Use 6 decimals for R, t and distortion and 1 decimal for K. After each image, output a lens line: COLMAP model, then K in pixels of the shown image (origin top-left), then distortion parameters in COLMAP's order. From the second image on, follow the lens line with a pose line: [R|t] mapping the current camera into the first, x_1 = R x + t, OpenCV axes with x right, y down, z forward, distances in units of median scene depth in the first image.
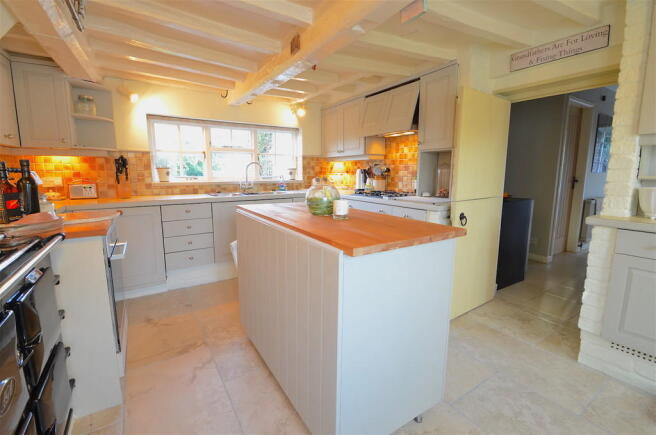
lens RADIAL K [[287.4, 0, 325.3], [0, 287.4, 211.9], [0, 0, 1]] dist [0.018402, -0.017583]
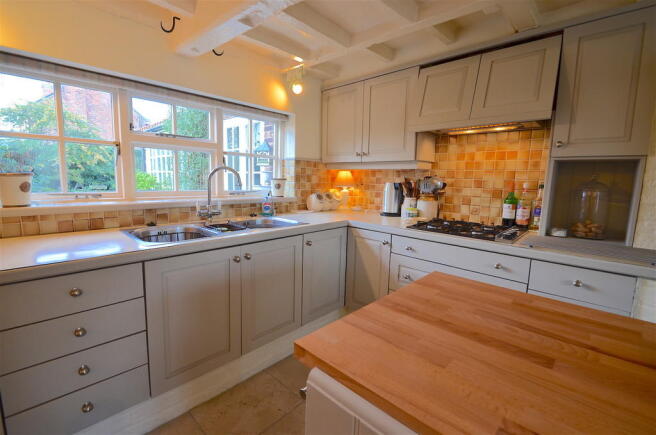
lens RADIAL K [[287.4, 0, 325.3], [0, 287.4, 211.9], [0, 0, 1]] dist [0.018402, -0.017583]
pose [[0.967964, -0.005323, 0.251033, -0.213802], [0.010016, 0.999798, -0.017420, -0.081999], [-0.250889, 0.019376, 0.967822, 0.461436]]
